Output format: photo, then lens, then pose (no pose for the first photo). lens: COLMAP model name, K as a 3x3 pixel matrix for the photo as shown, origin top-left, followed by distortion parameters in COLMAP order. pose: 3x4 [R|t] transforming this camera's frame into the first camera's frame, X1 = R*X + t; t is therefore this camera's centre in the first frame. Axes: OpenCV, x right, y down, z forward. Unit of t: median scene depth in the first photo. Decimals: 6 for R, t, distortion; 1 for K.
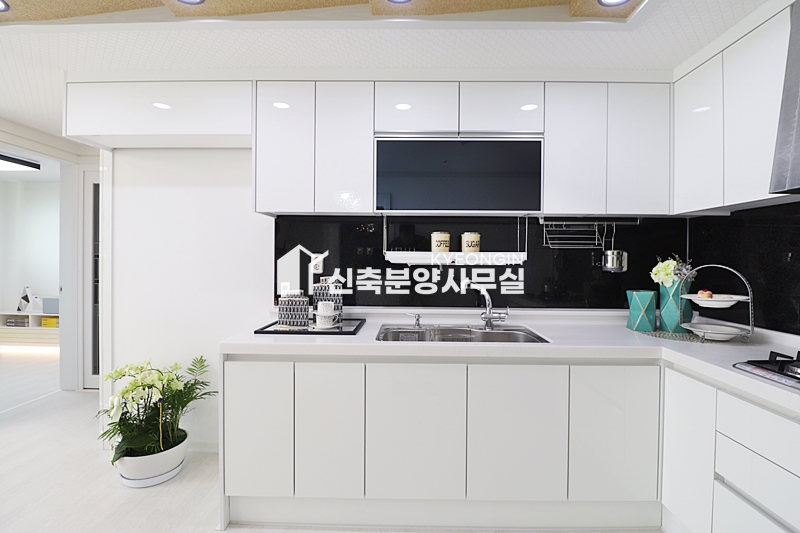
lens RADIAL K [[368.1, 0, 401.0], [0, 368.1, 264.1], [0, 0, 1]] dist [-0.013928, -0.007327]
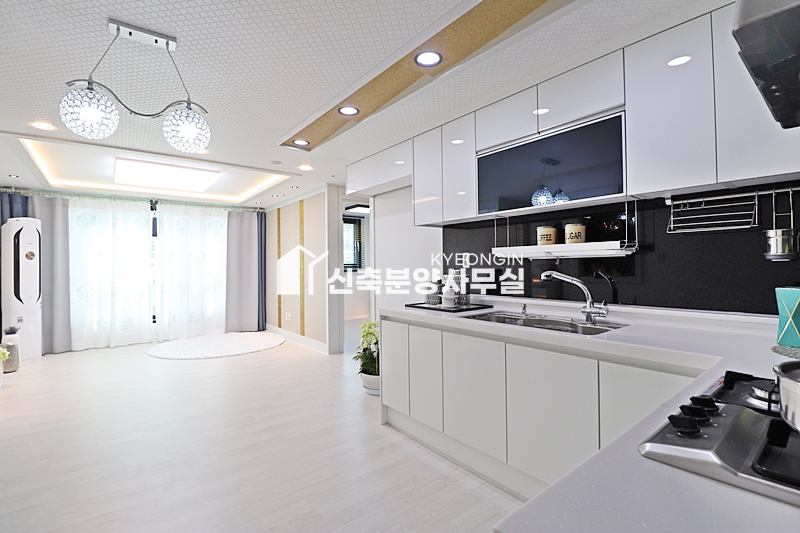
lens RADIAL K [[368.1, 0, 406.4], [0, 368.1, 265.0], [0, 0, 1]] dist [-0.013928, -0.007327]
pose [[0.631385, -0.015308, -0.775318, 0.677975], [0.006025, 0.999872, -0.014835, 0.035489], [0.775446, 0.004695, 0.631397, 0.035219]]
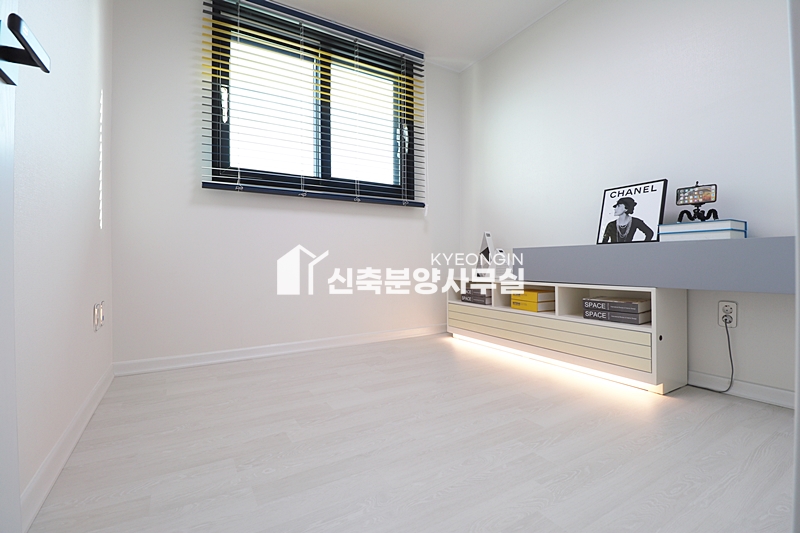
lens RADIAL K [[368.1, 0, 400.3], [0, 368.1, 264.1], [0, 0, 1]] dist [-0.013928, -0.007327]
pose [[0.513150, -0.013227, -0.858197, -1.352285], [0.002301, 0.999899, -0.014035, 0.254111], [0.858296, 0.005228, 0.513128, 1.285896]]
